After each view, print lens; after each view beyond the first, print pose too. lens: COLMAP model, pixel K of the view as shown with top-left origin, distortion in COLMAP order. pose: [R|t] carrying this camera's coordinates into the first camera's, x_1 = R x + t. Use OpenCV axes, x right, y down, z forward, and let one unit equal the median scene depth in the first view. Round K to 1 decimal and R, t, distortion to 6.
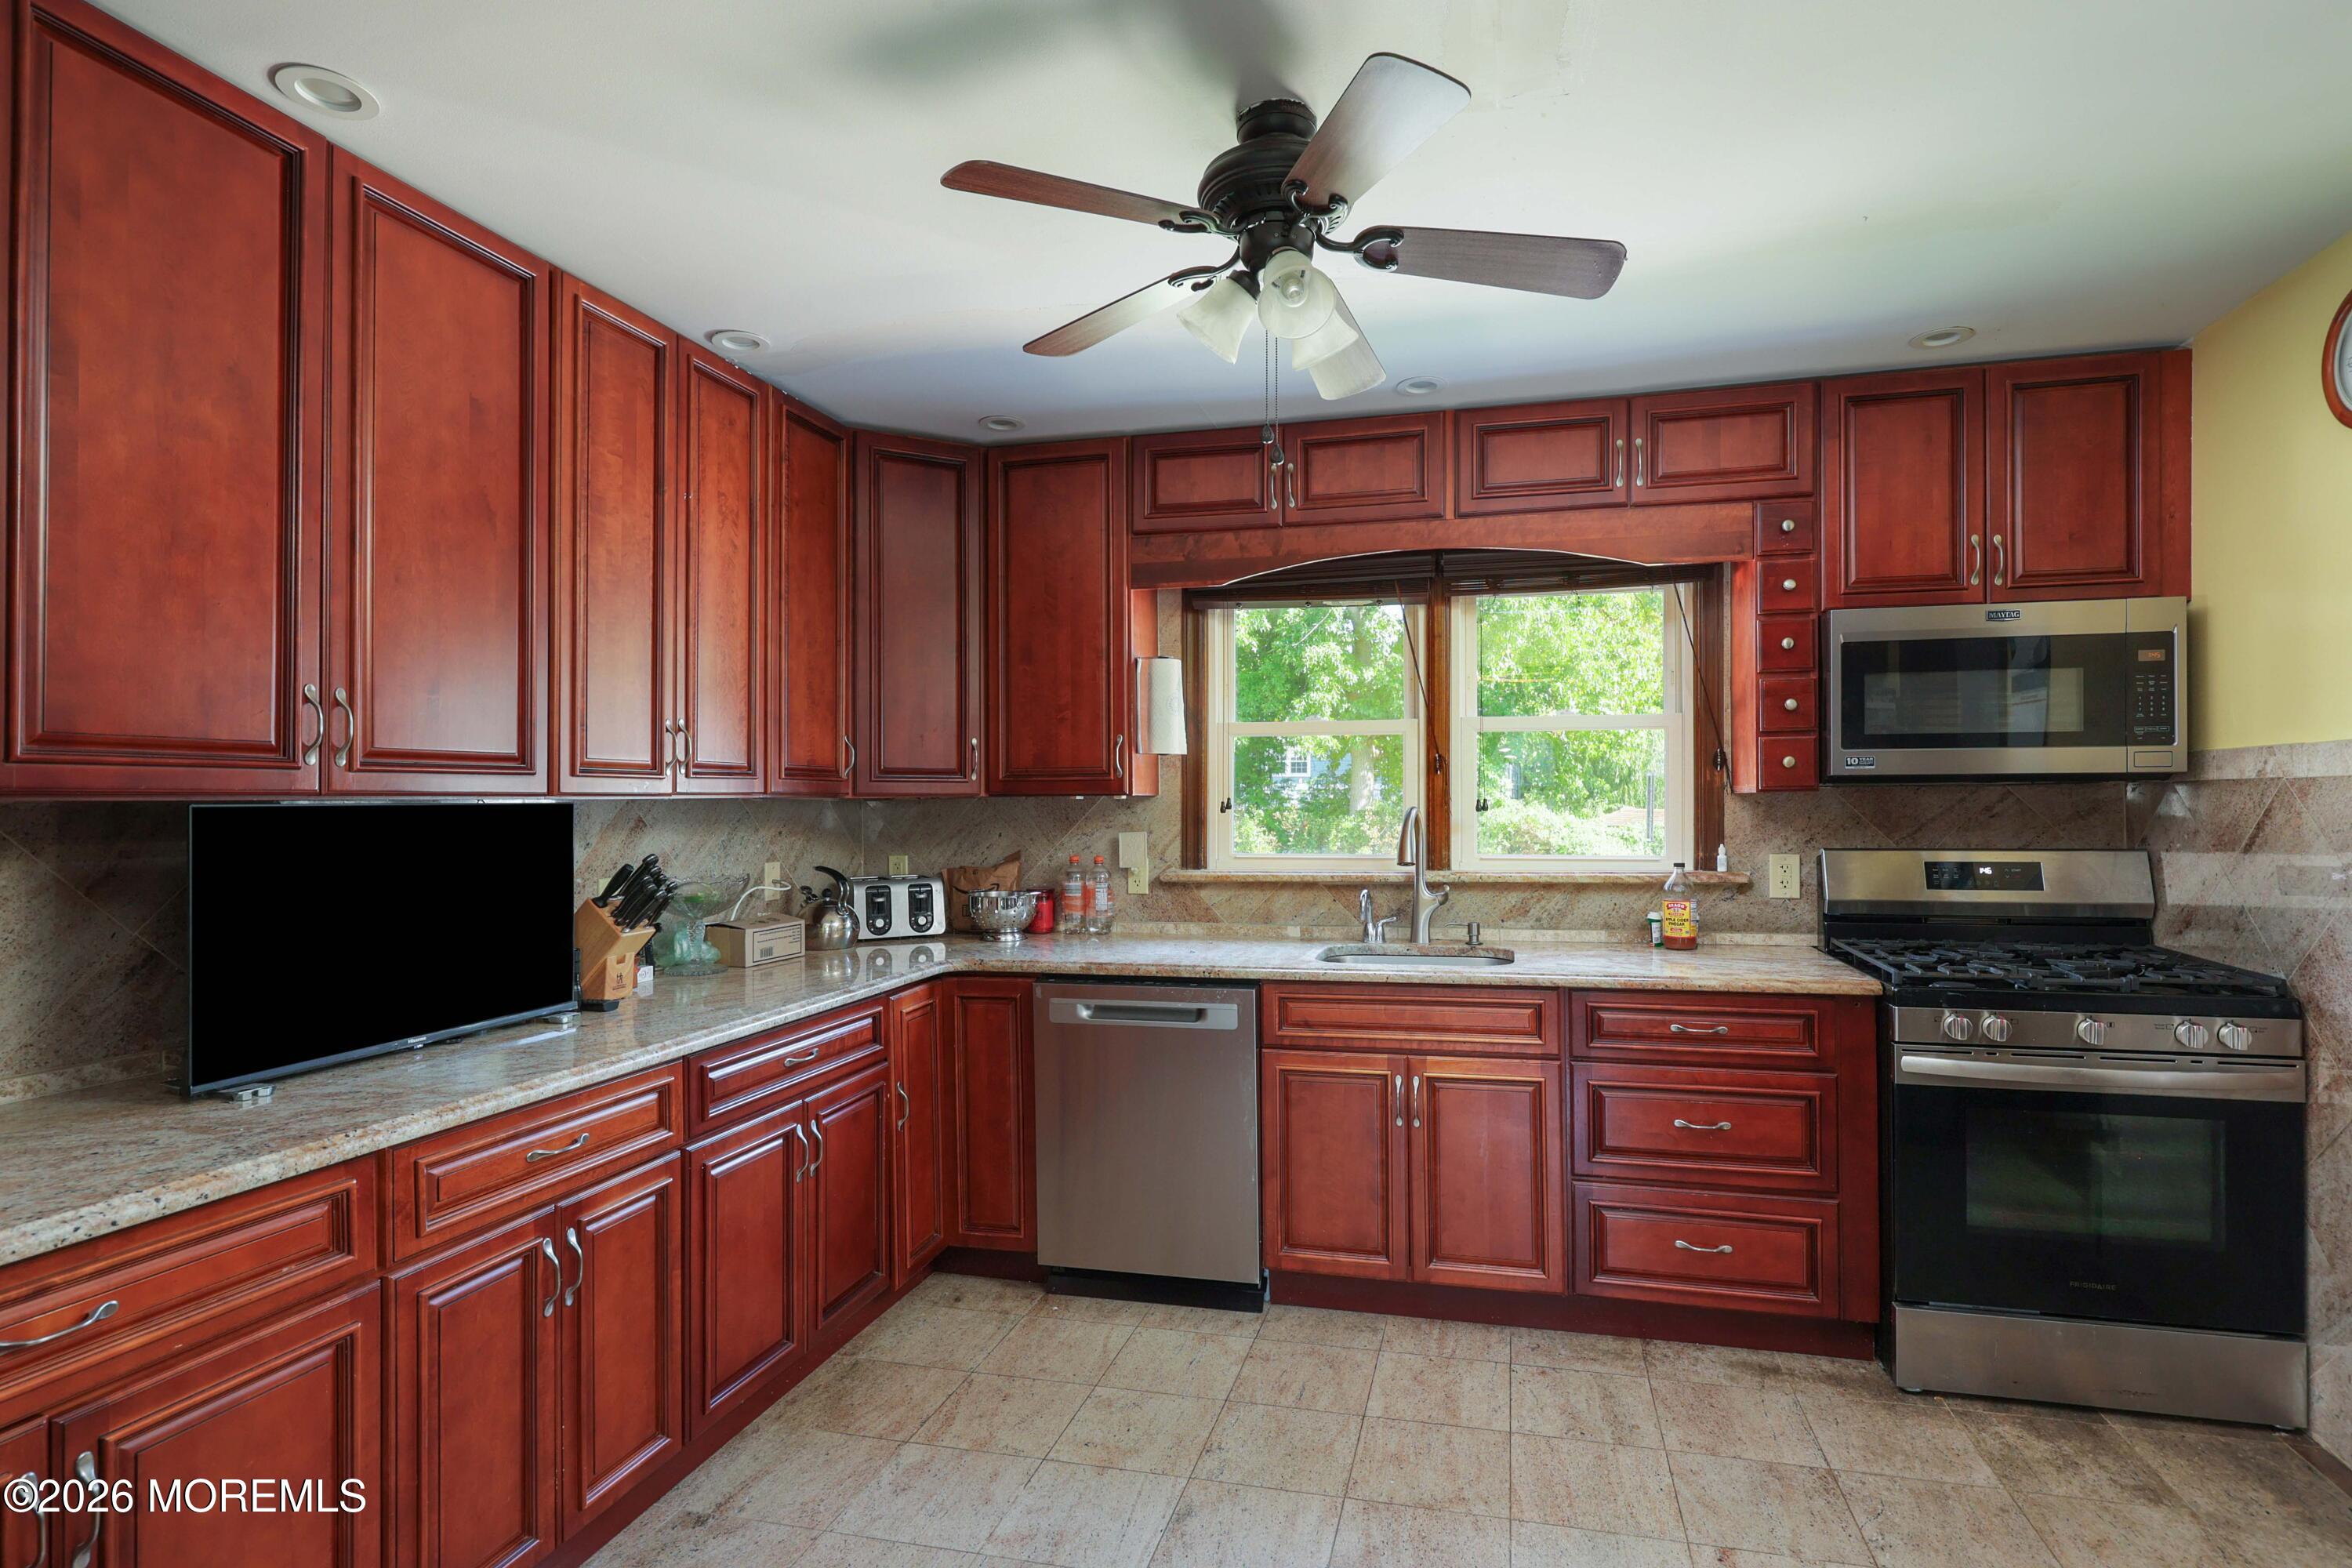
lens RADIAL K [[1169.1, 0, 1213.8], [0, 1169.1, 794.0], [0, 0, 1]] dist [-0.000248, 0.000184]
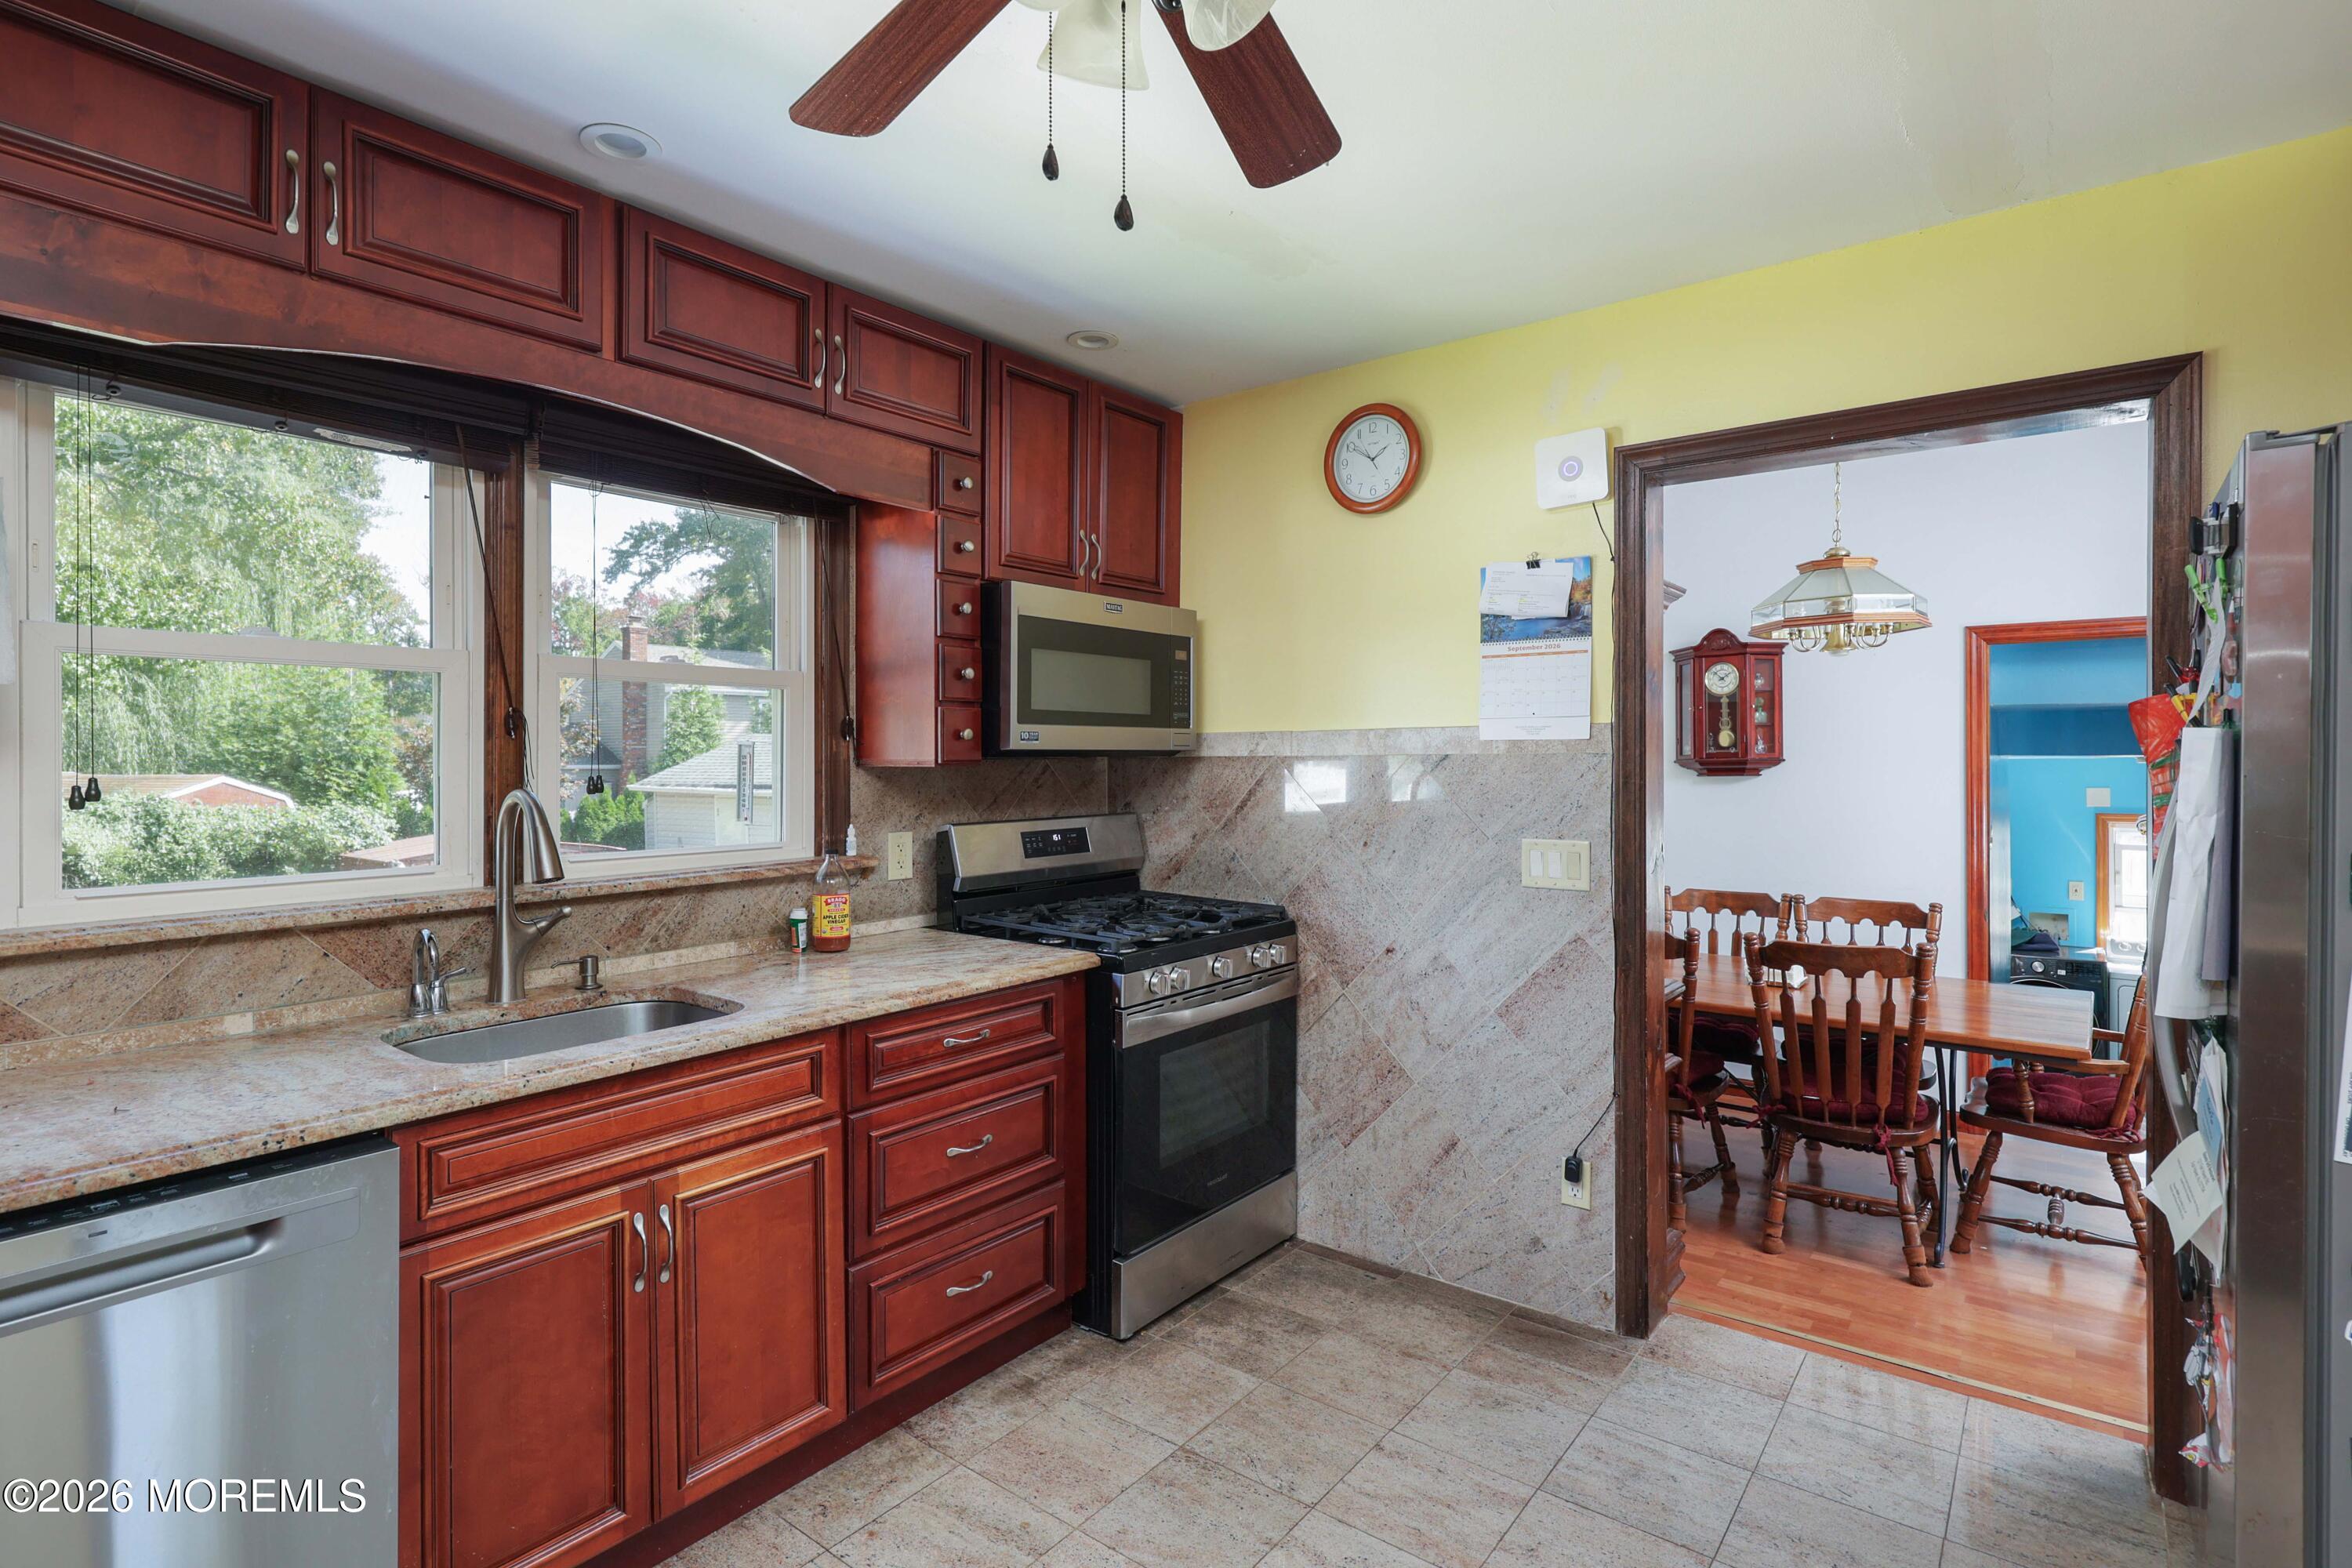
lens RADIAL K [[1166.9, 0, 1207.5], [0, 1166.9, 759.8], [0, 0, 1]] dist [-0.000673, 0.000236]
pose [[0.402915, 0.001912, 0.915235, -0.299235], [-0.005325, 0.999986, 0.000256, -0.008607], [-0.915222, -0.004977, 0.402920, 0.458343]]
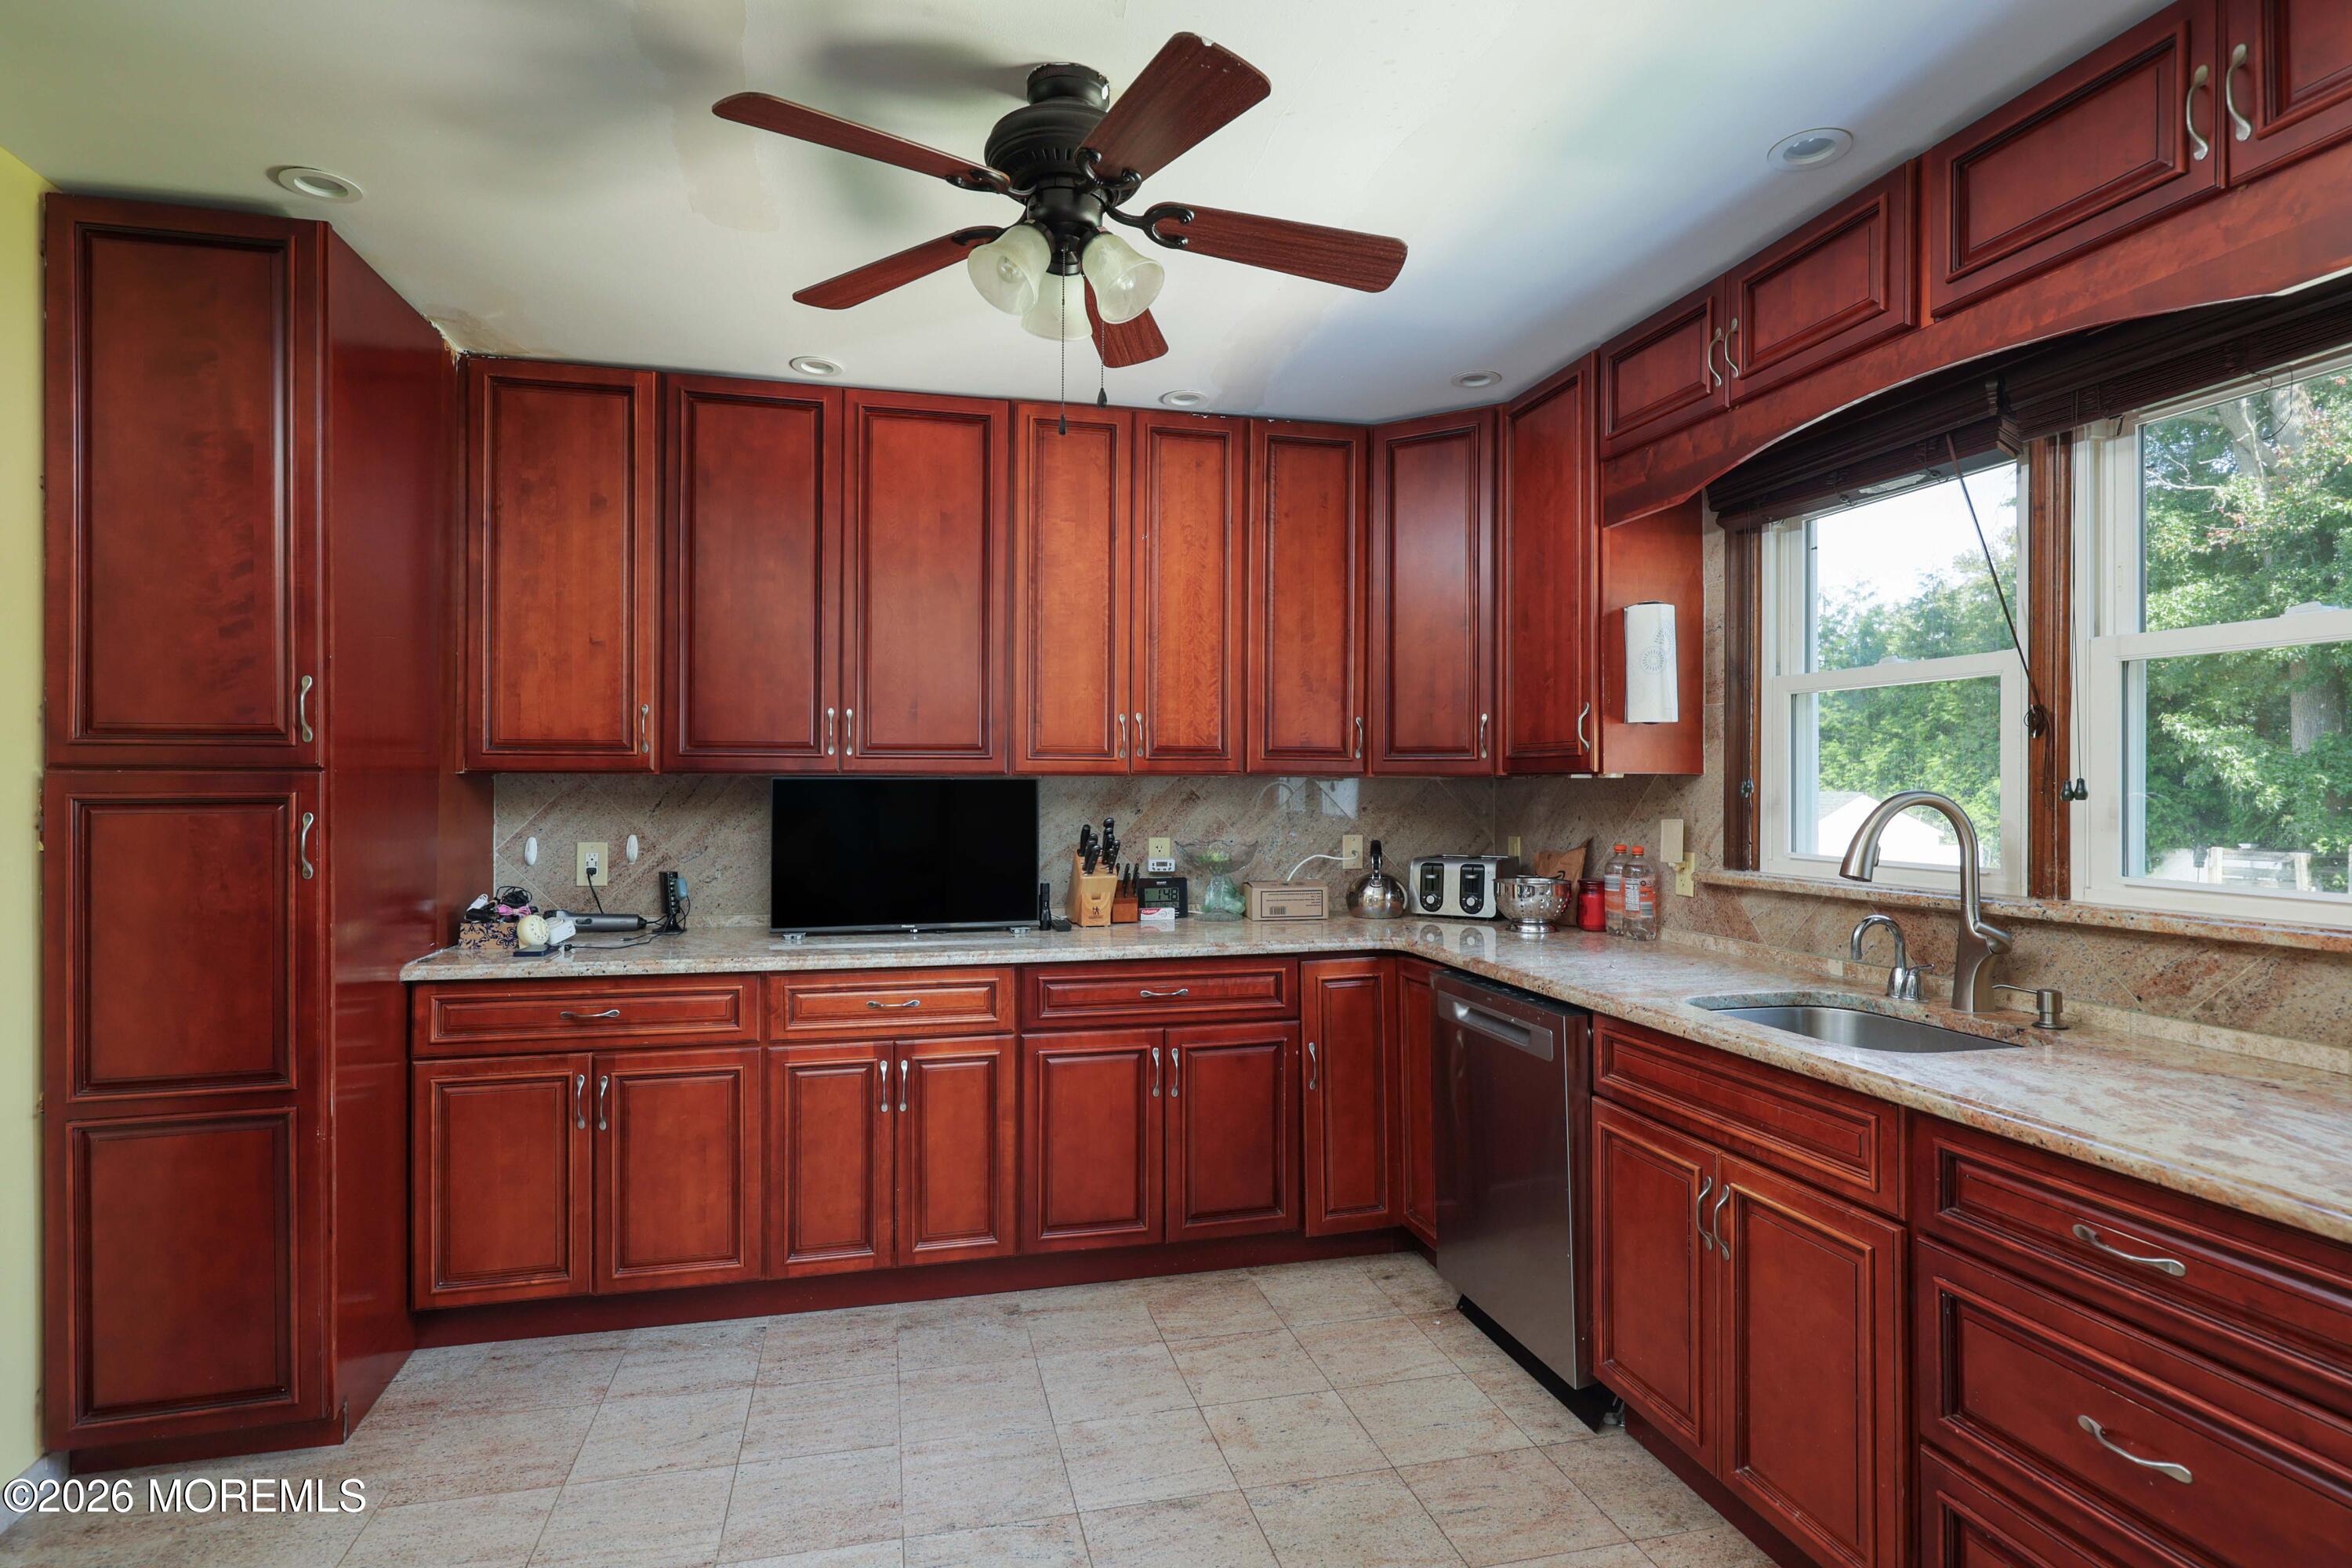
lens RADIAL K [[1175.2, 0, 1187.0], [0, 1175.2, 778.5], [0, 0, 1]] dist [-0.000883, -0.000223]
pose [[0.471980, 0.002527, -0.881606, 0.625730], [-0.001343, 0.999997, 0.002147, 0.003683], [0.881608, 0.000171, 0.471982, 0.399210]]
